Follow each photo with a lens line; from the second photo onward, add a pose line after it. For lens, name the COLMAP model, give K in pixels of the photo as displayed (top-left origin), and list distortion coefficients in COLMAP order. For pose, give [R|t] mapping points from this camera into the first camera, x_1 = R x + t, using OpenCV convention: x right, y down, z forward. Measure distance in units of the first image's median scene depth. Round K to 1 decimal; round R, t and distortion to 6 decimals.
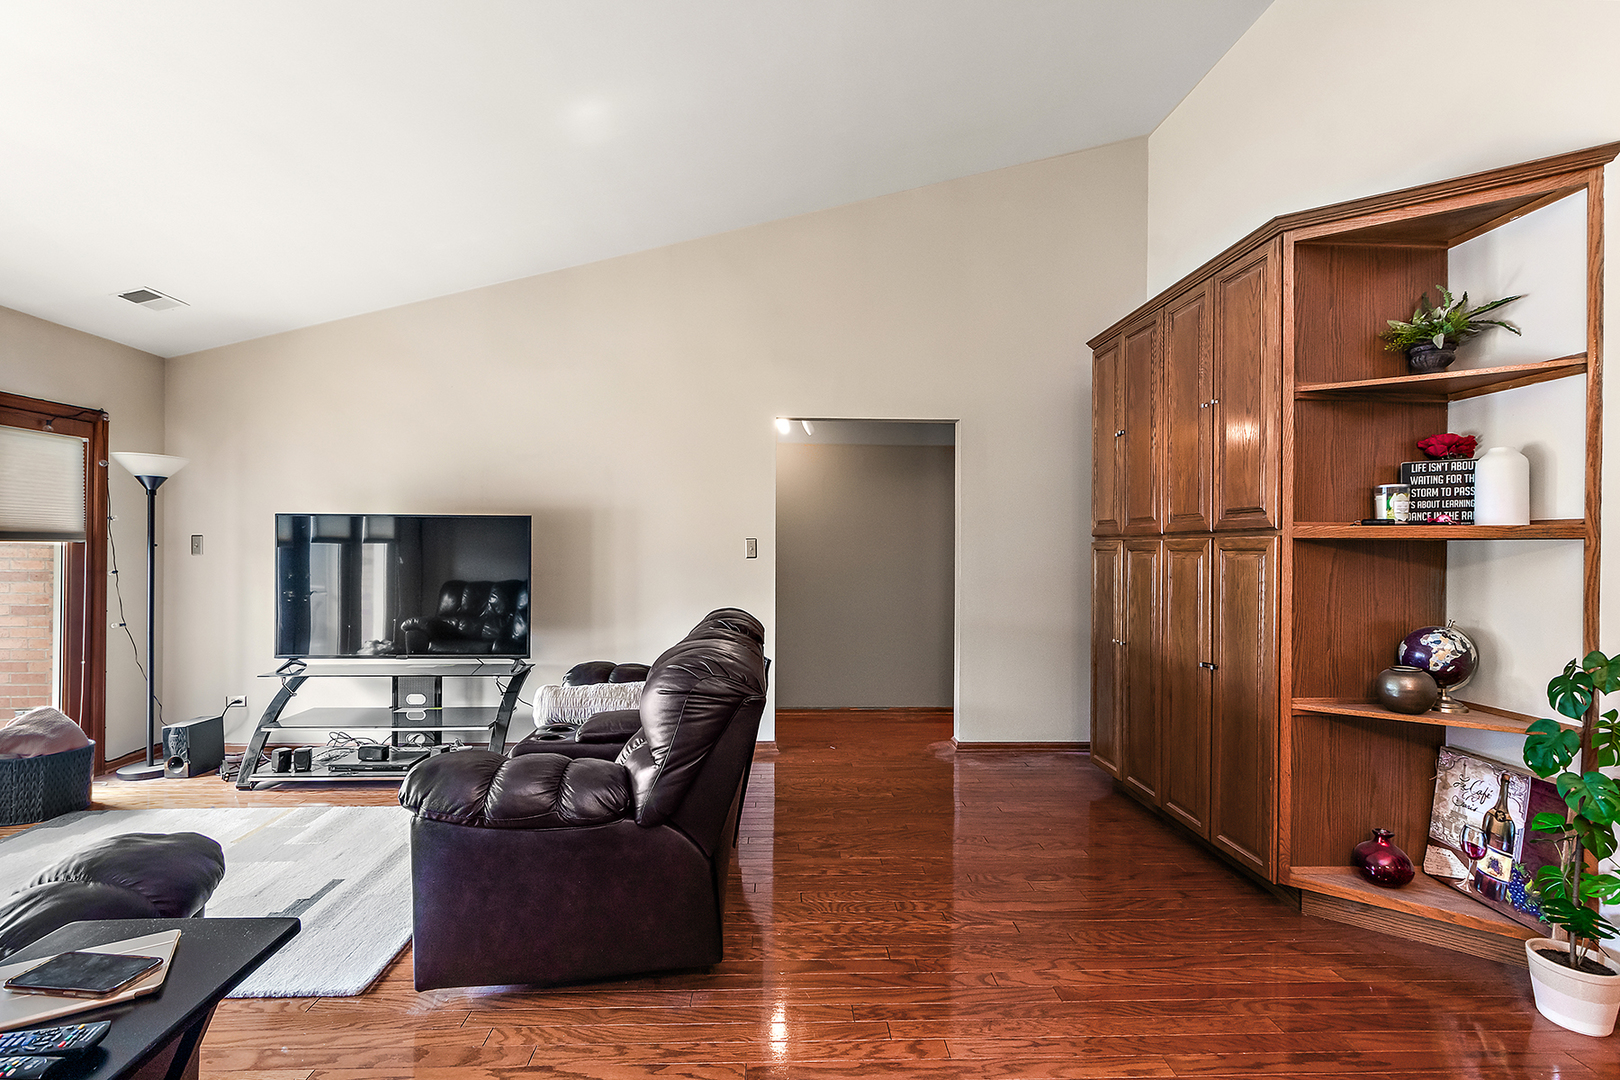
lens RADIAL K [[728.4, 0, 807.4], [0, 728.4, 546.0], [0, 0, 1]] dist [-0.002342, 0.001258]
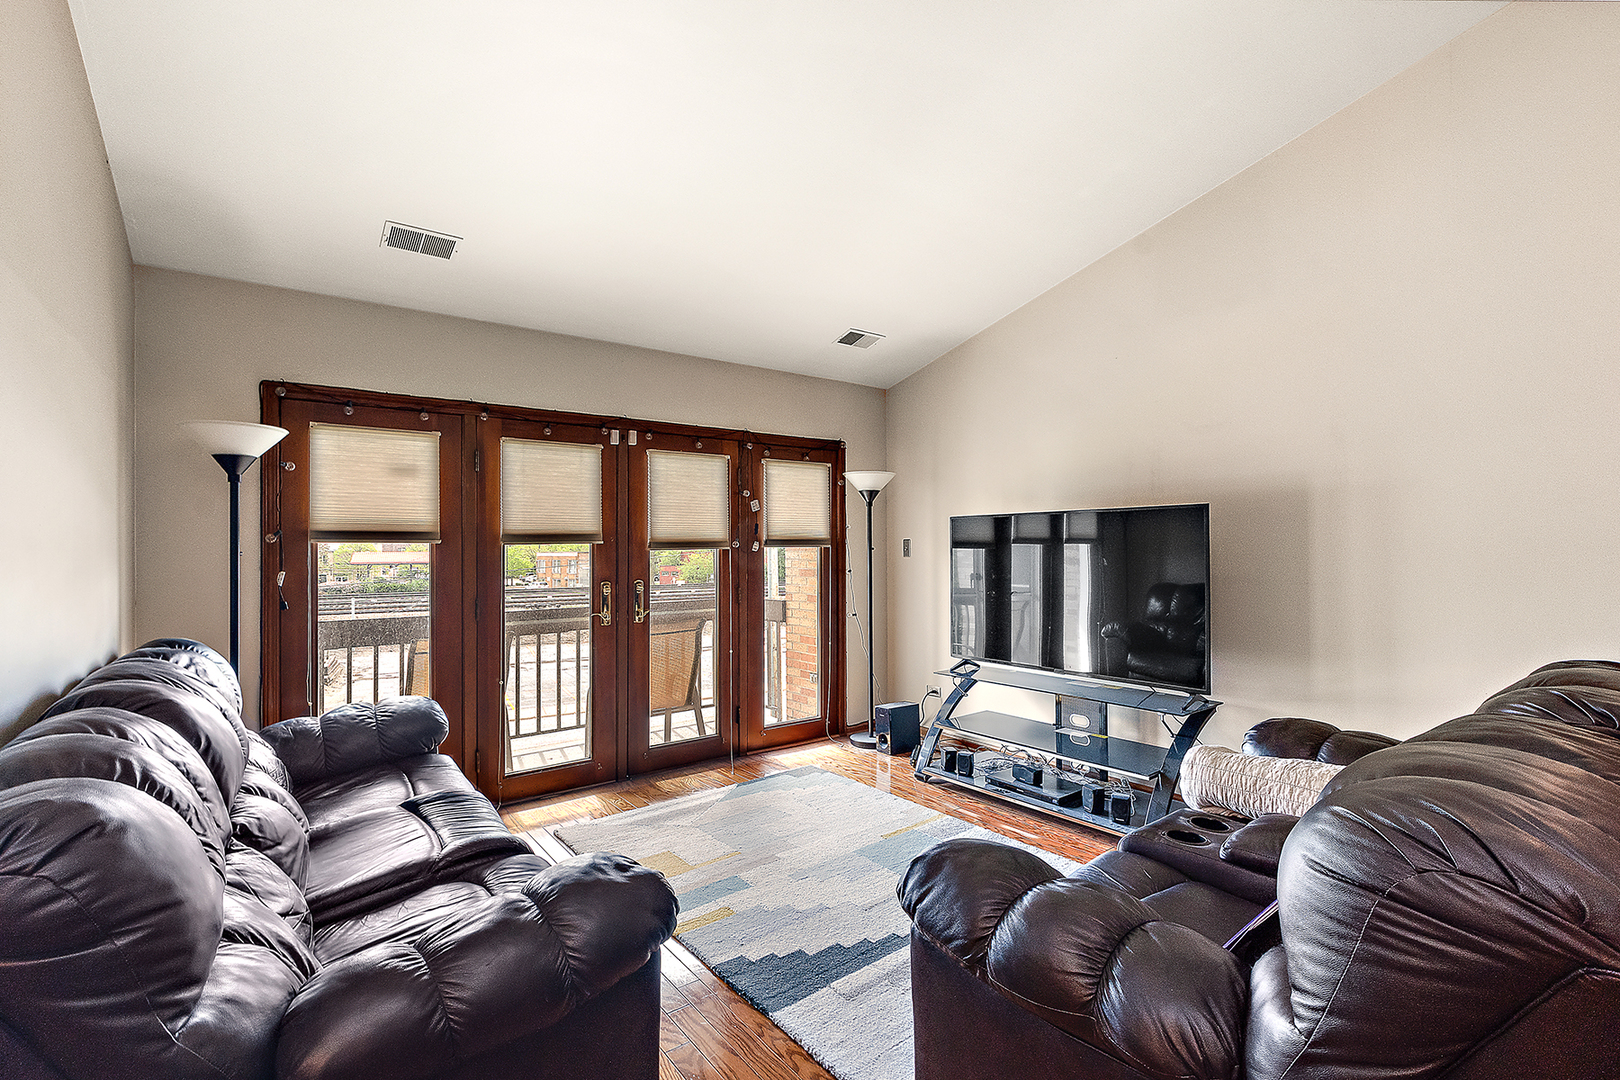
lens RADIAL K [[728.4, 0, 772.8], [0, 728.4, 540.6], [0, 0, 1]] dist [-0.002342, 0.001258]
pose [[0.544644, -0.021141, -0.838401, 0.000726], [0.018127, 0.999745, -0.013434, -0.001228], [0.838471, -0.007880, 0.544889, 0.227530]]
